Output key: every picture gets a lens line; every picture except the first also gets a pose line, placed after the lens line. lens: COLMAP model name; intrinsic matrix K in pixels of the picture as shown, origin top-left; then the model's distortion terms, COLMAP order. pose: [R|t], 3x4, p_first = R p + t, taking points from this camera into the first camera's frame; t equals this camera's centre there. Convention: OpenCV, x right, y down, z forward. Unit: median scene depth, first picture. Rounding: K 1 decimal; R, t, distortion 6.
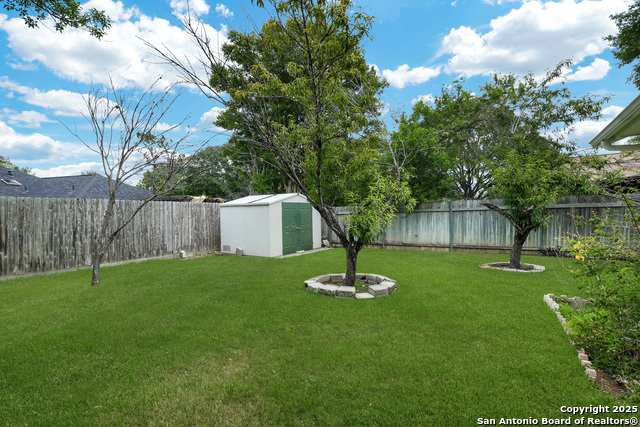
lens RADIAL K [[294.6, 0, 311.5], [0, 294.6, 209.2], [0, 0, 1]] dist [0.001883, 0.000232]
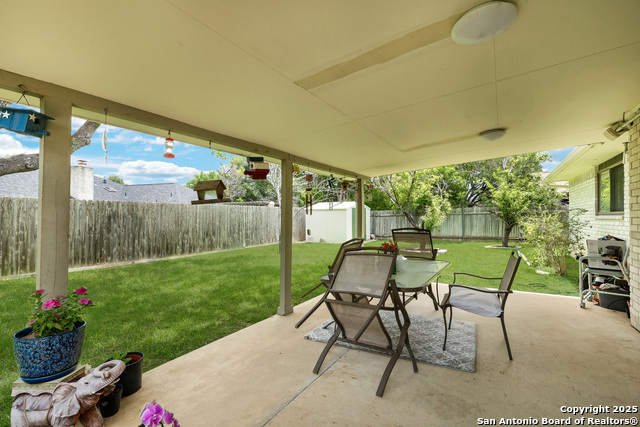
lens RADIAL K [[292.5, 0, 311.8], [0, 292.5, 210.2], [0, 0, 1]] dist [-0.001396, -0.000340]
pose [[0.999738, 0.007213, 0.021740, -0.351938], [-0.007163, 0.999972, -0.002344, -0.006237], [-0.021756, 0.002188, 0.999761, -0.505032]]
